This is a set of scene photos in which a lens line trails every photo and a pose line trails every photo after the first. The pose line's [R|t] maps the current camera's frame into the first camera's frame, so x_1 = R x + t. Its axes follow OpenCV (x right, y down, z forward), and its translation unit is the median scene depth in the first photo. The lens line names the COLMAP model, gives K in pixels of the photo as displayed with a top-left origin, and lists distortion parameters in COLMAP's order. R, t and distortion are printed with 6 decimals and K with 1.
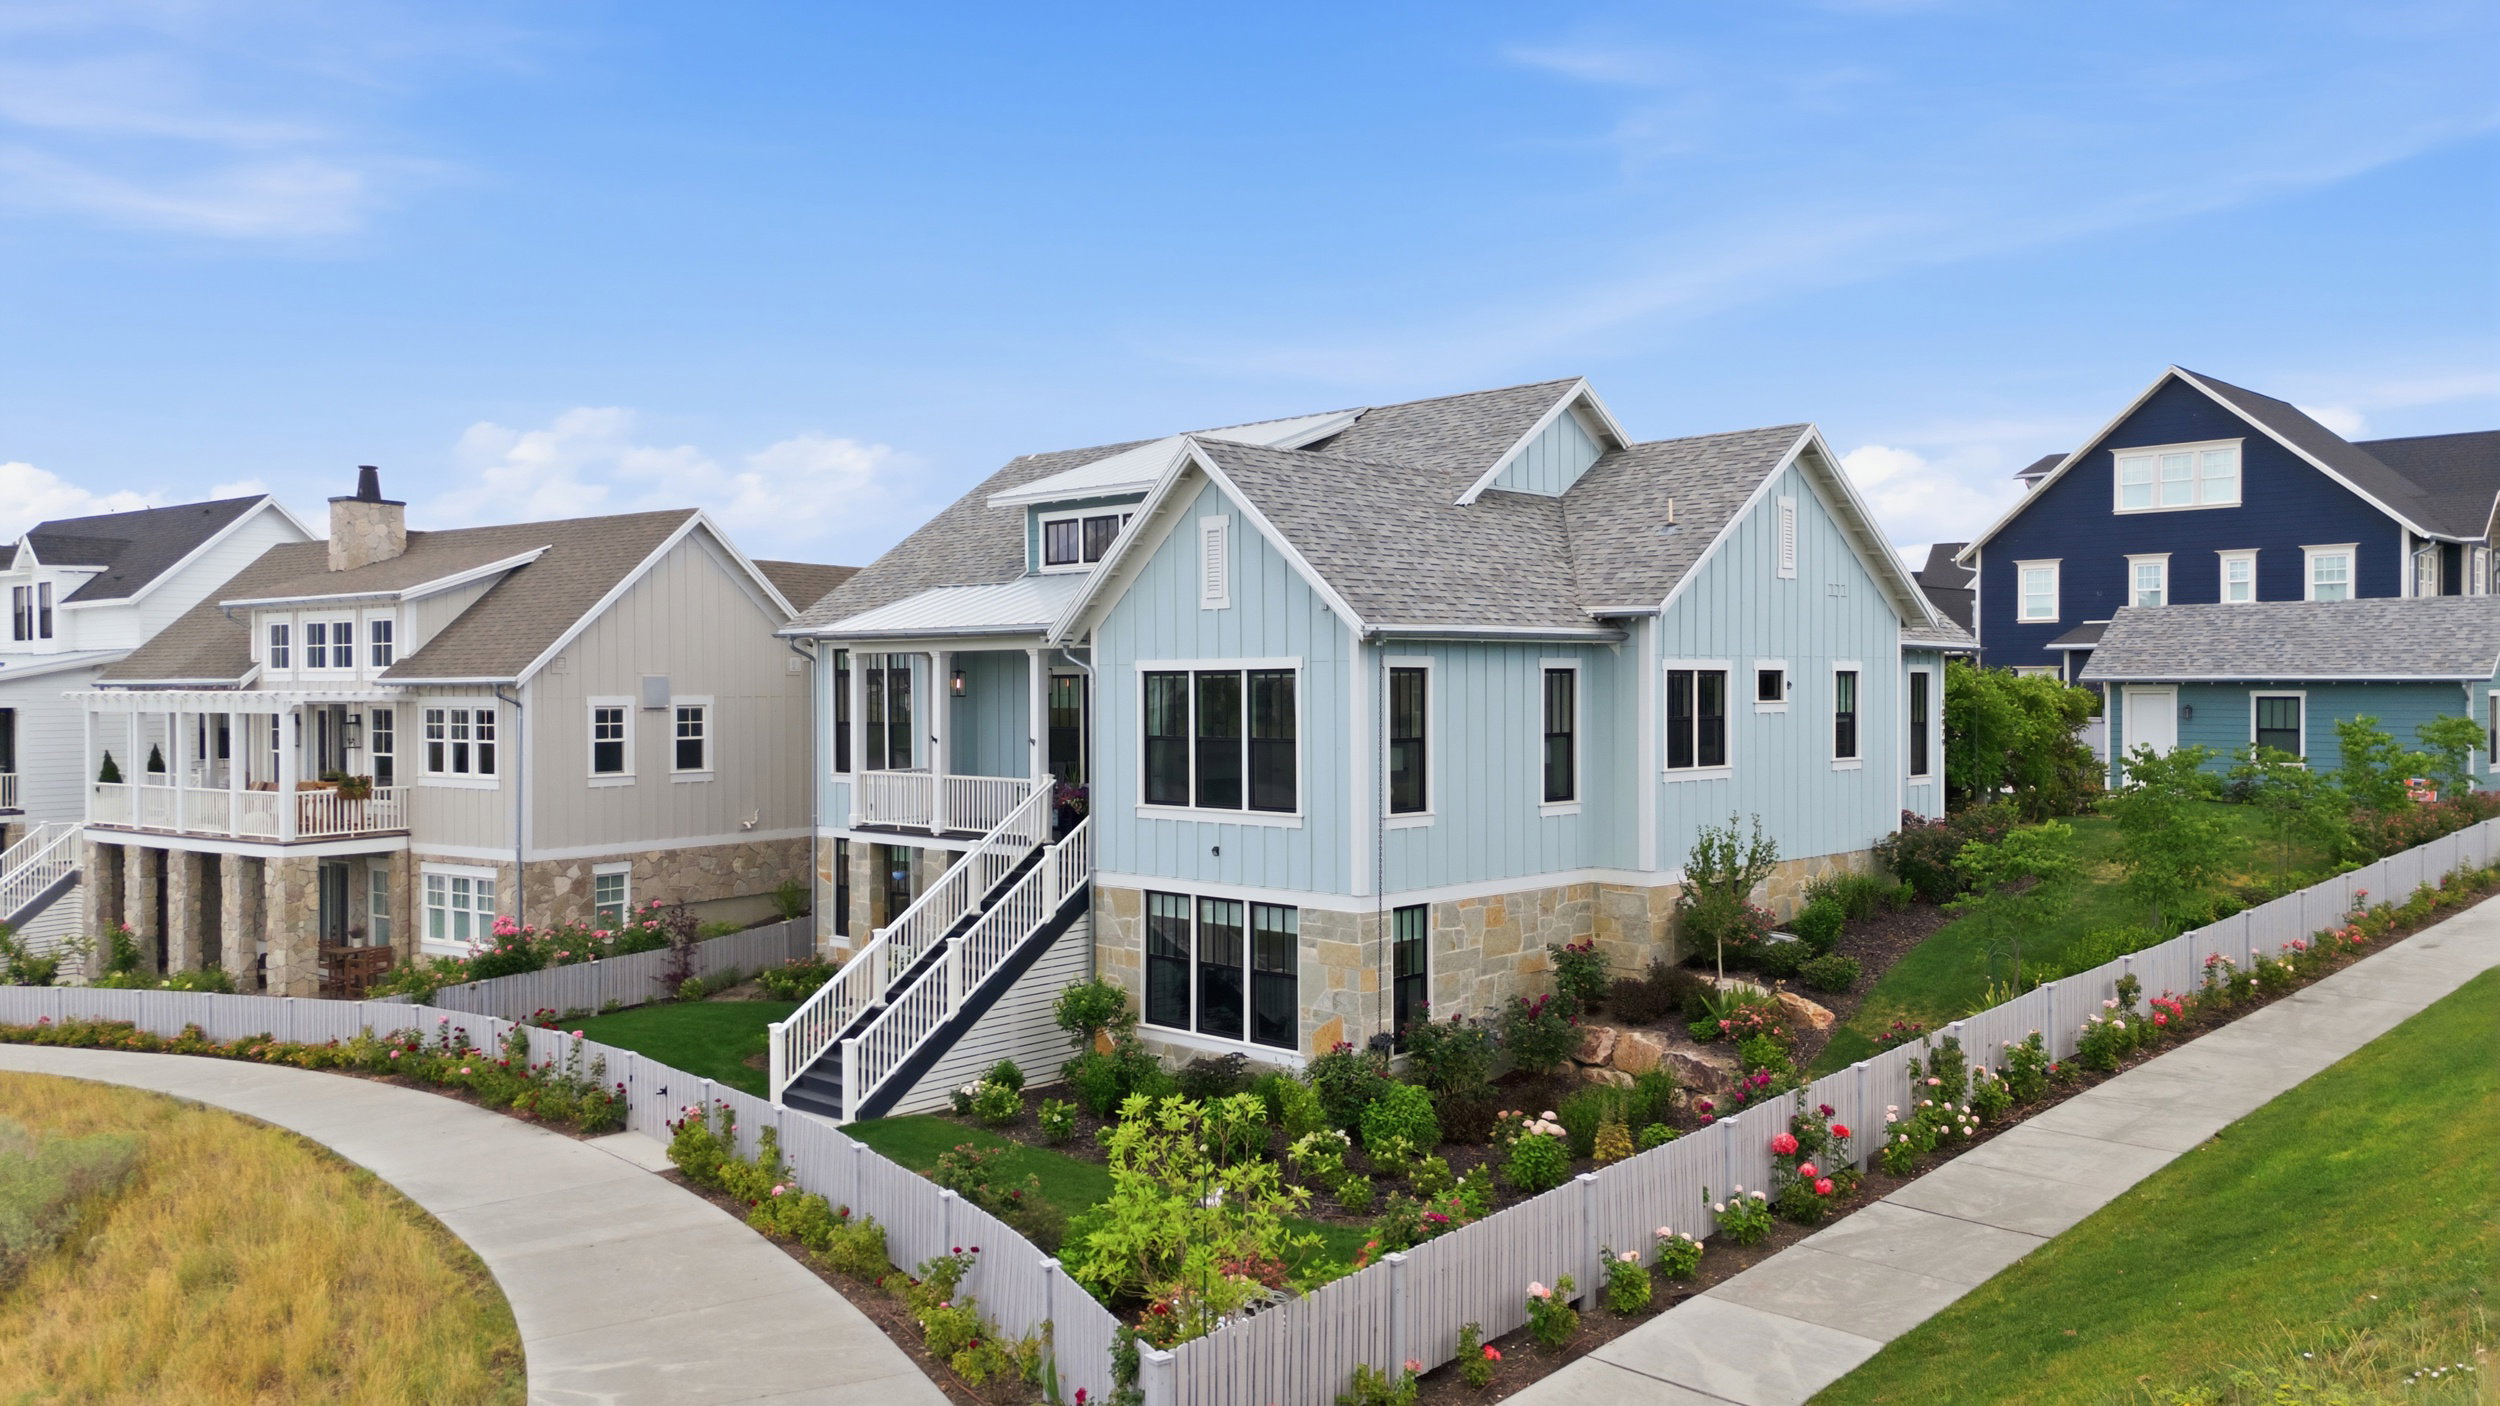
lens RADIAL K [[1835.2, 0, 1249.6], [0, 1835.2, 704.4], [0, 0, 1]] dist [0.083762, -0.074804]
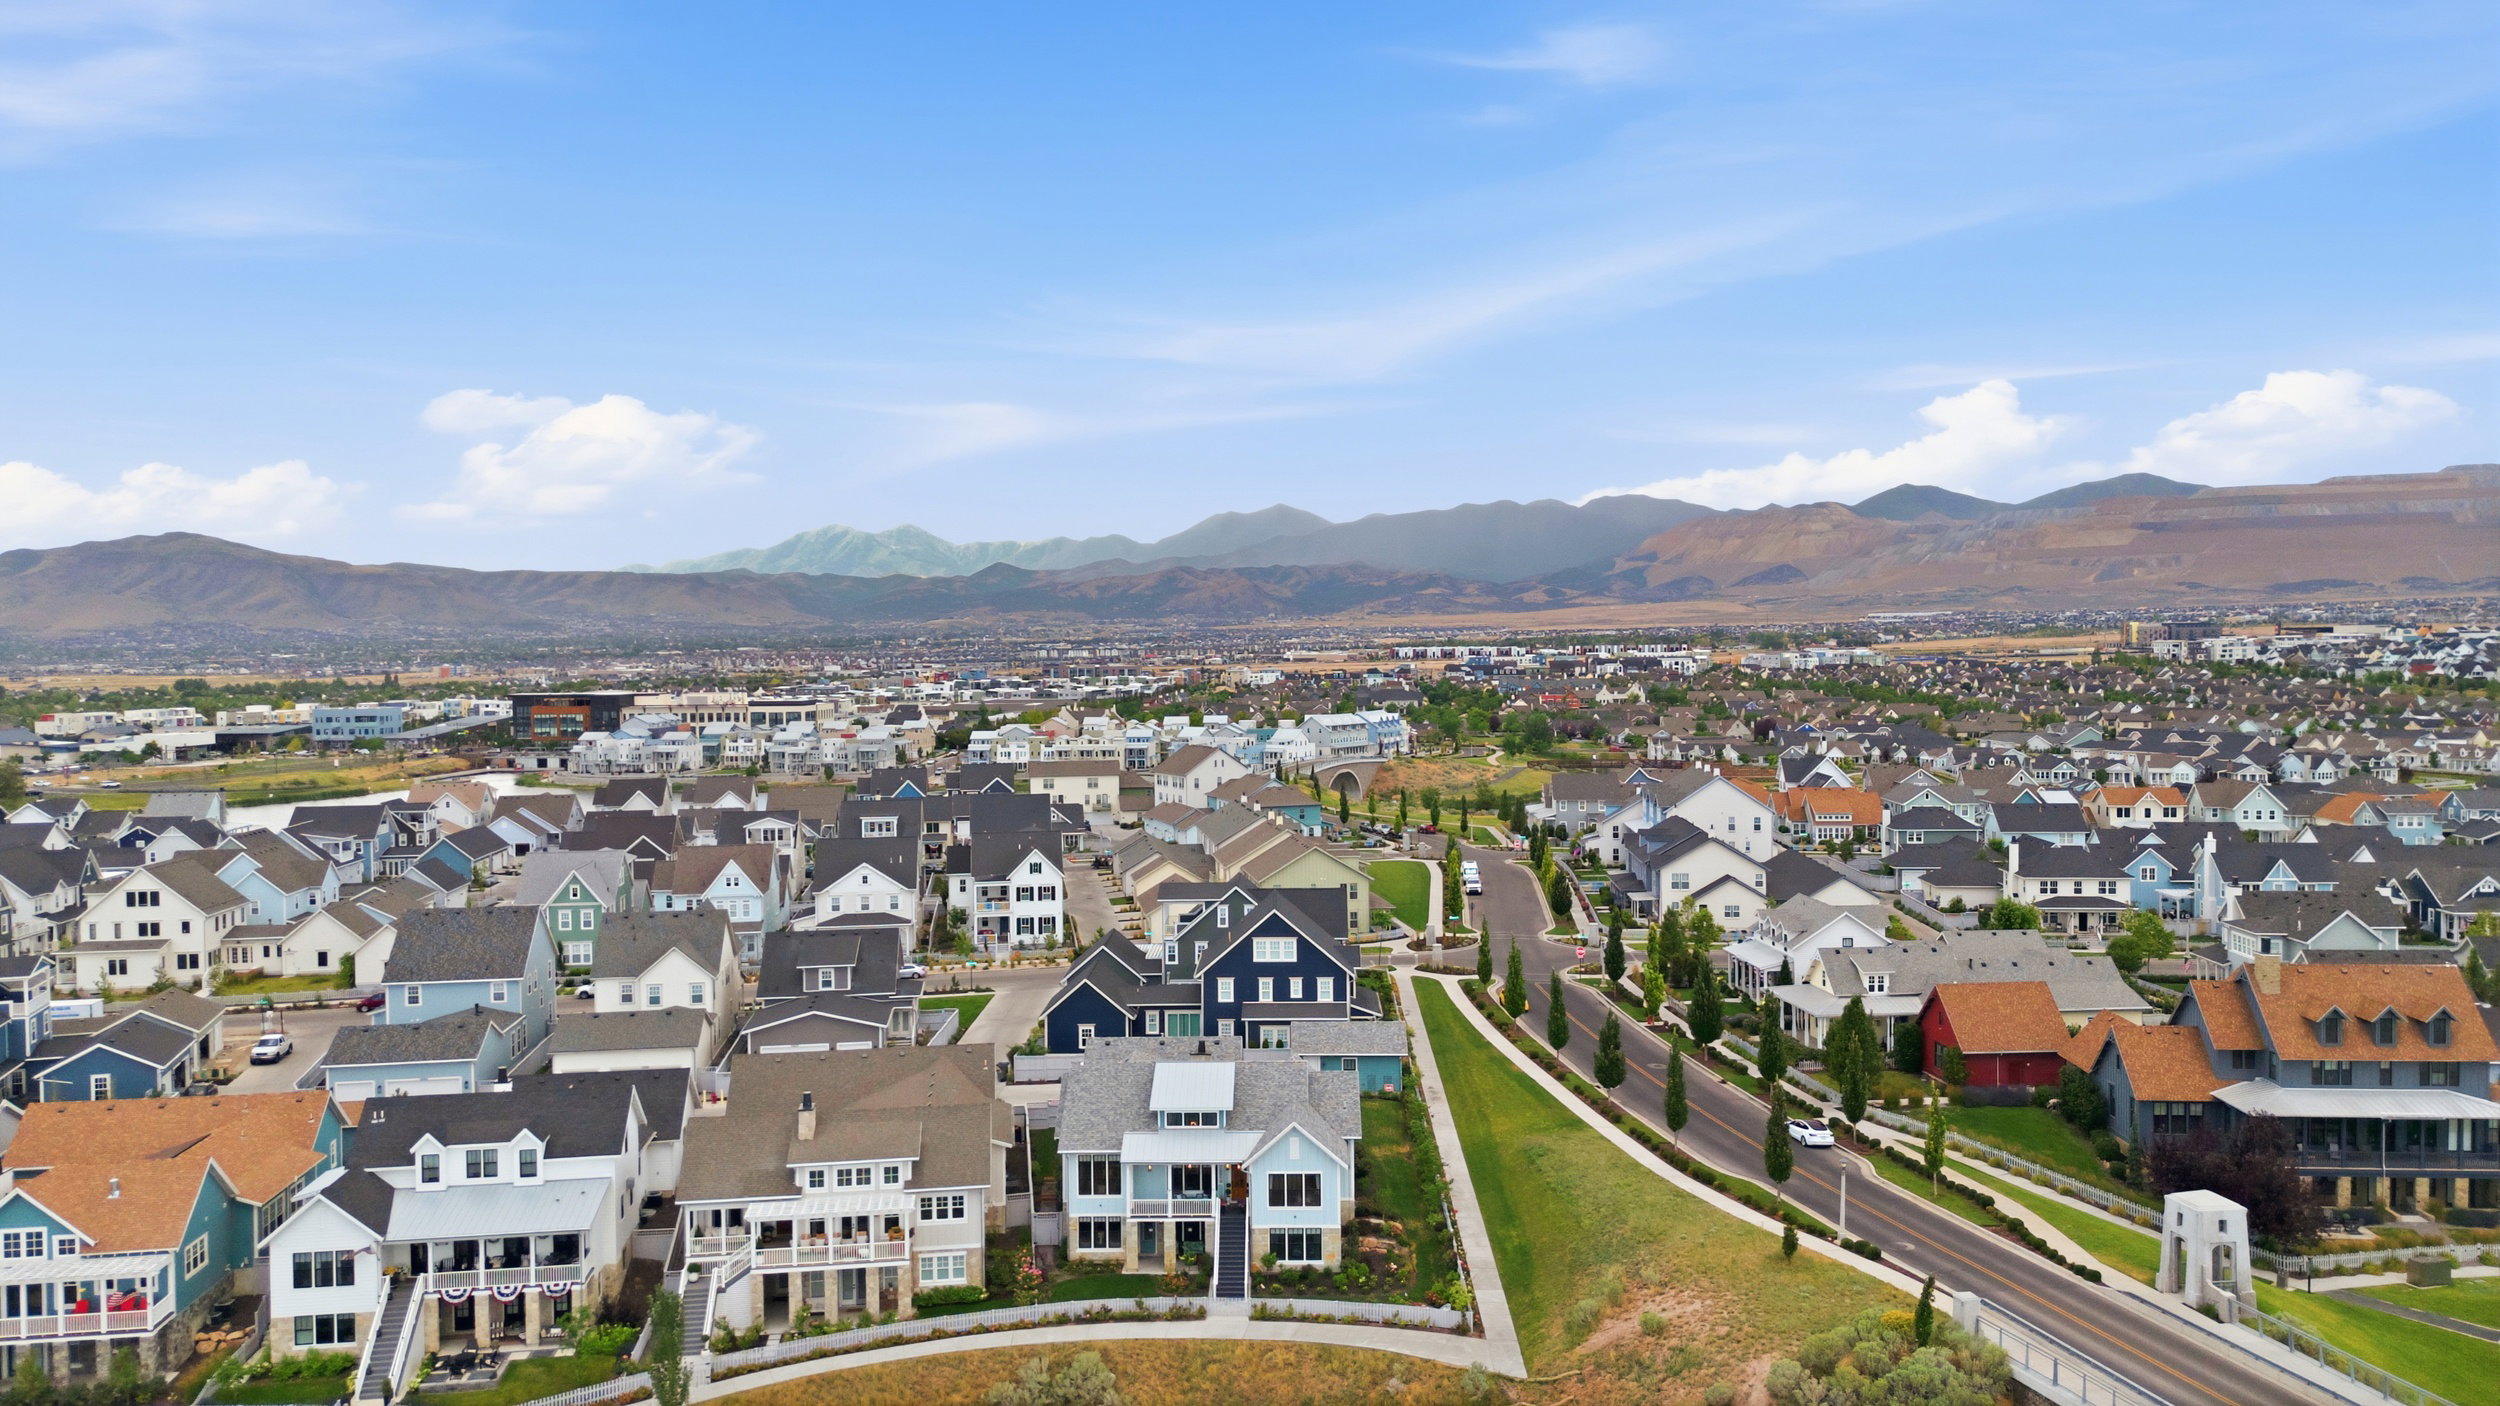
lens RADIAL K [[1835.2, 0, 1247.2], [0, 1835.2, 693.7], [0, 0, 1]] dist [0.083762, -0.074804]
pose [[0.730257, -0.022873, 0.682789, -2.773146], [0.014325, 0.999732, 0.018170, -1.121123], [-0.683022, -0.003488, 0.730390, -1.890758]]
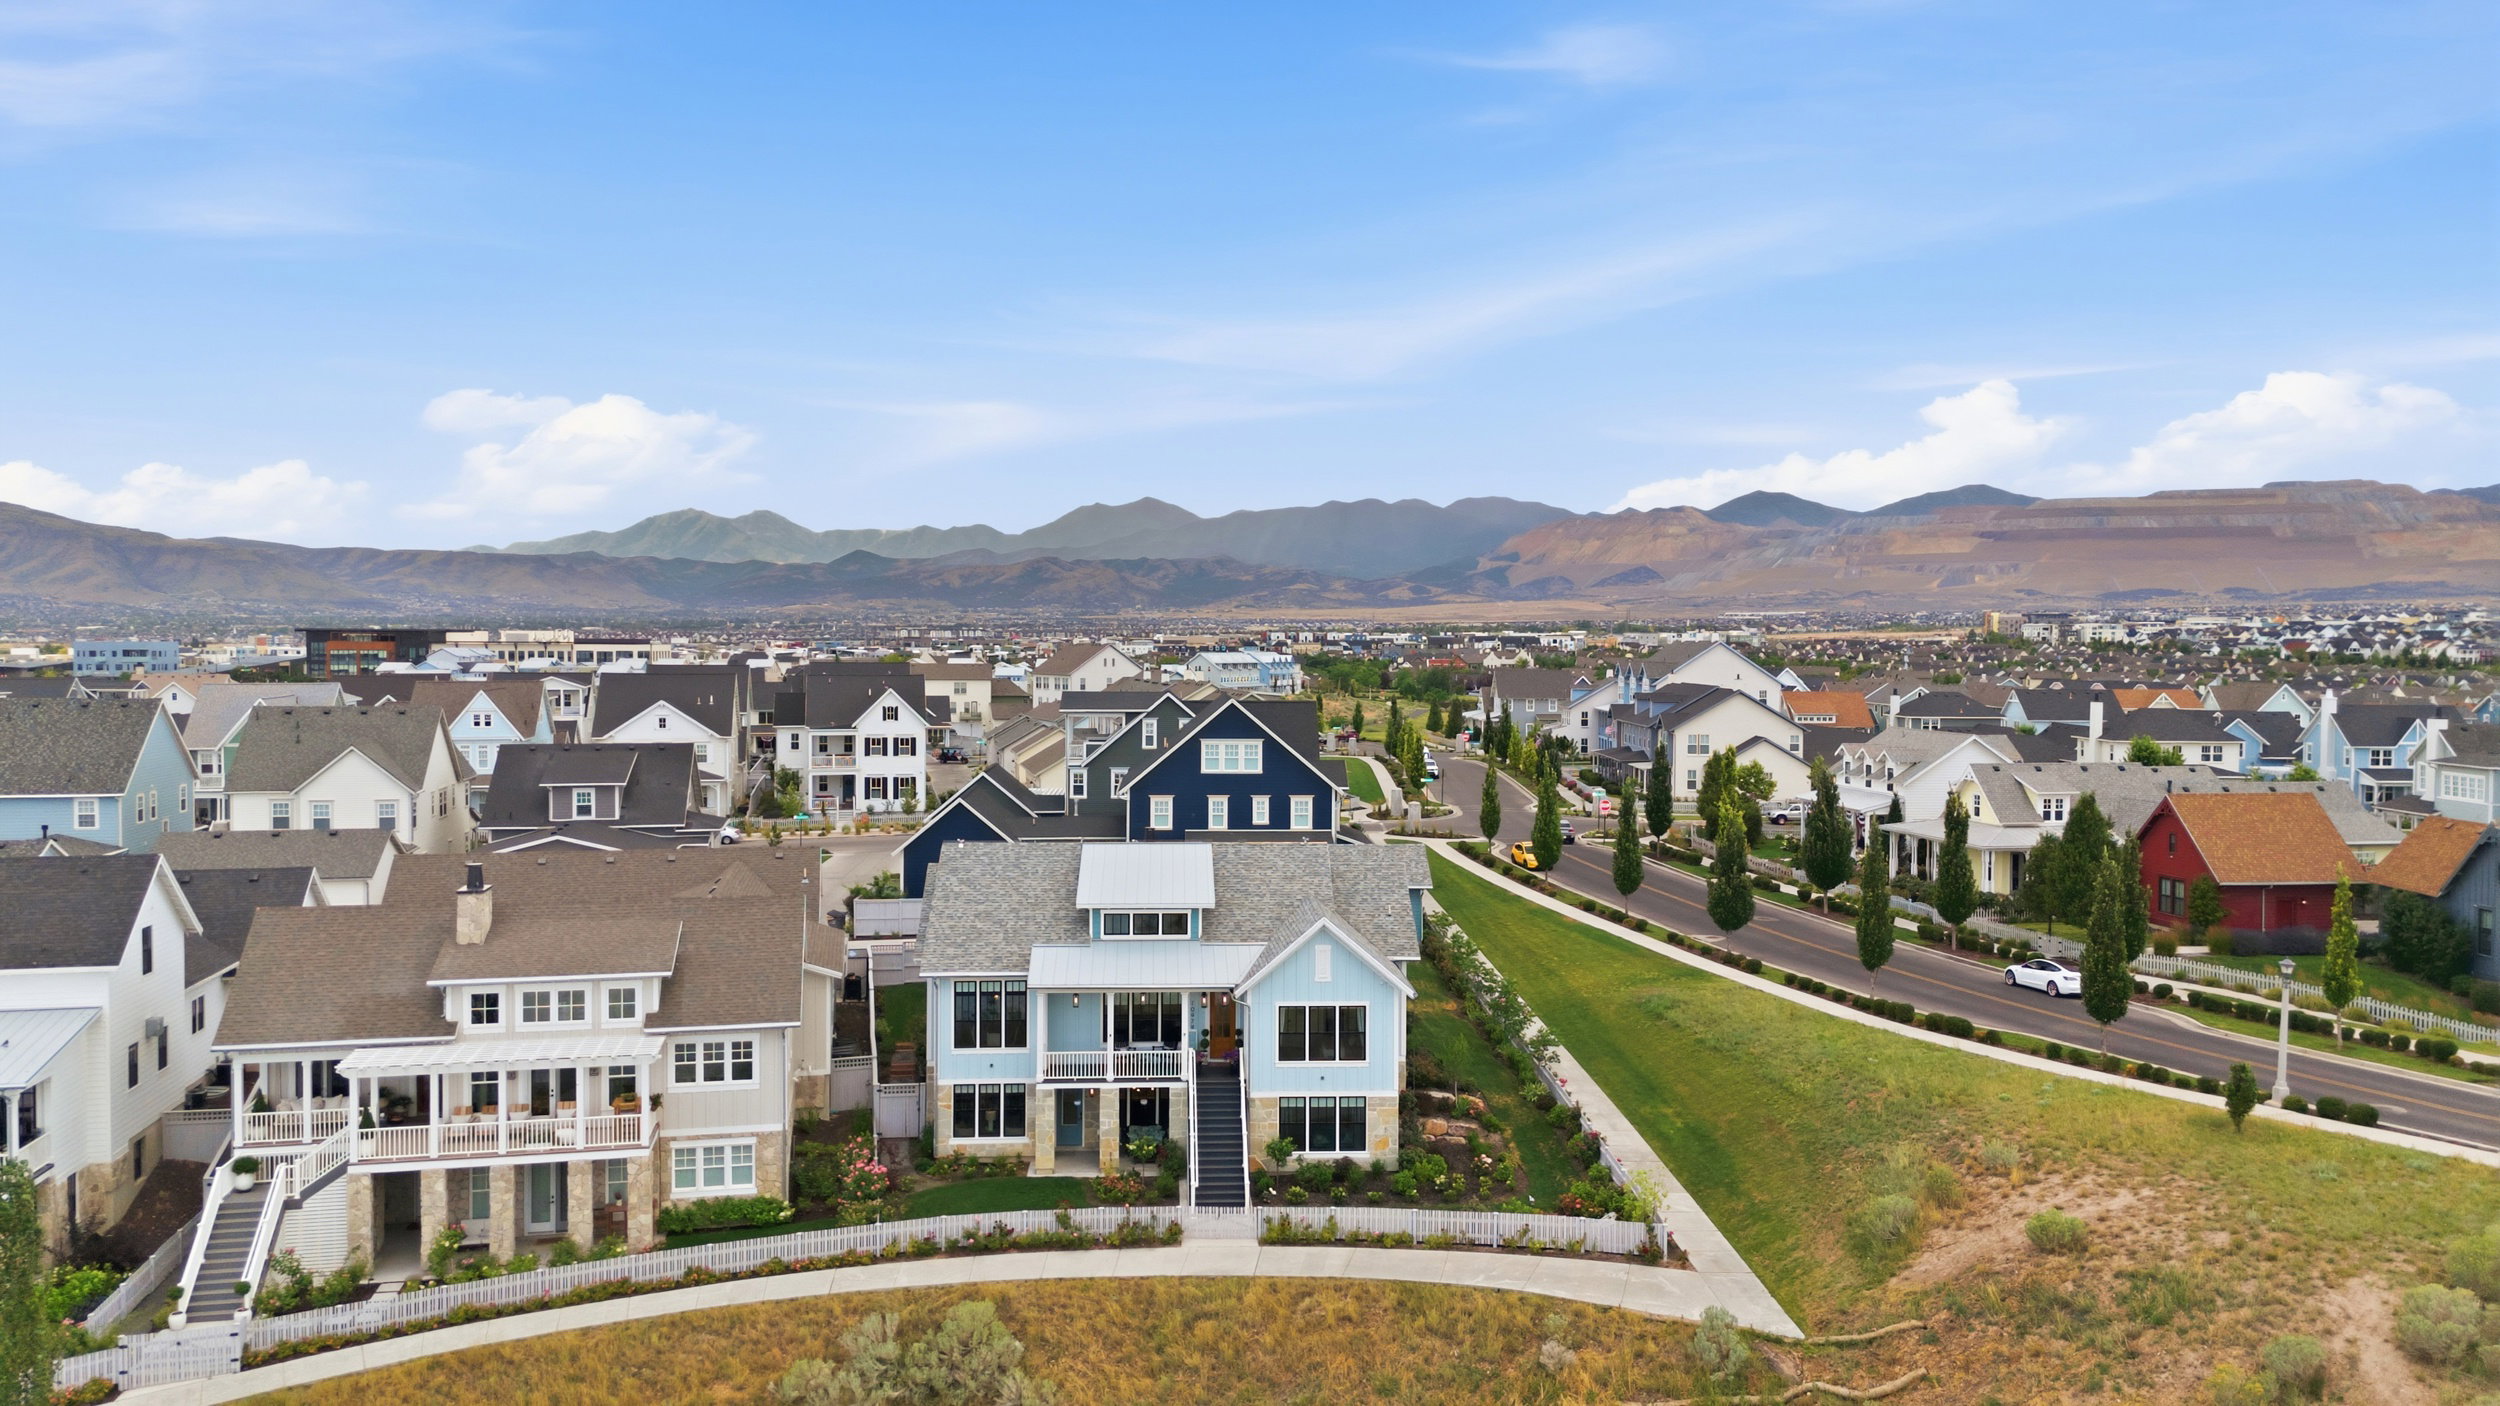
lens RADIAL K [[1835.2, 0, 1247.6], [0, 1835.2, 696.6], [0, 0, 1]] dist [0.083762, -0.074804]
pose [[0.677965, -0.016155, 0.734916, -1.800785], [-0.000306, 0.999752, 0.022259, -0.464731], [-0.735094, -0.015315, 0.677792, -0.584801]]
